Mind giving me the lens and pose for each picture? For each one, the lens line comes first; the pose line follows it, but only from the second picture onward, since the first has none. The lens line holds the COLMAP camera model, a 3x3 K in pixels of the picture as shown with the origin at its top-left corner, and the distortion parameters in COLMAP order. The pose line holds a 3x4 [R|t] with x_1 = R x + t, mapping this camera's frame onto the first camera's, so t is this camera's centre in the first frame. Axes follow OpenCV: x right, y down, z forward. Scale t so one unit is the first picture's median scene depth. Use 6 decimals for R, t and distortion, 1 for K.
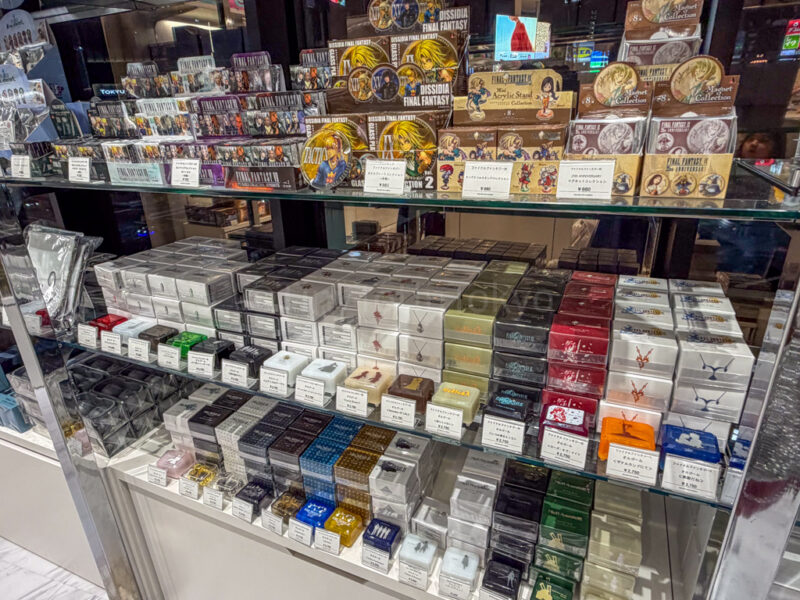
lens RADIAL K [[464.3, 0, 402.3], [0, 464.3, 297.5], [0, 0, 1]] dist [-0.000861, 0.000310]
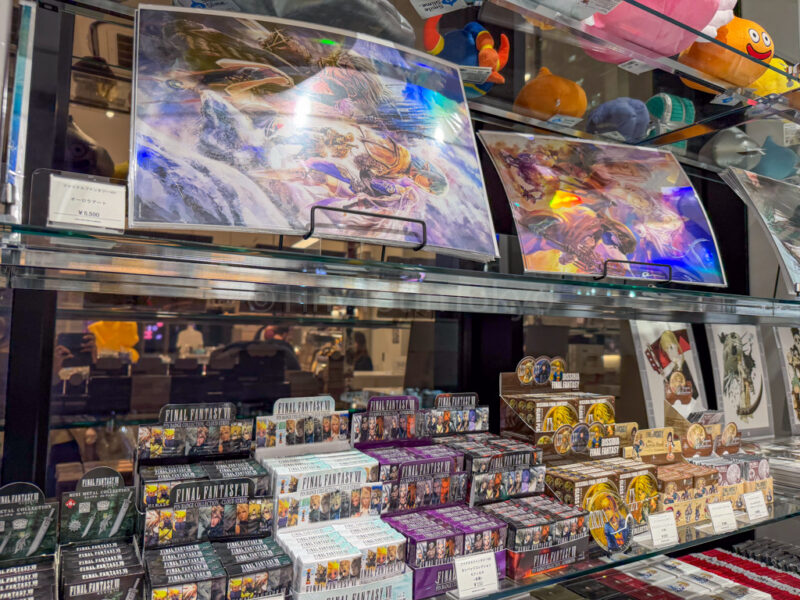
lens RADIAL K [[563.2, 0, 401.5], [0, 563.2, 296.9], [0, 0, 1]] dist [0.000694, -0.012109]
pose [[0.585147, 0.107542, 0.803765, -1.351949], [0.262075, 0.912901, -0.312936, -0.440961], [-0.767411, 0.393760, 0.505997, 0.490371]]
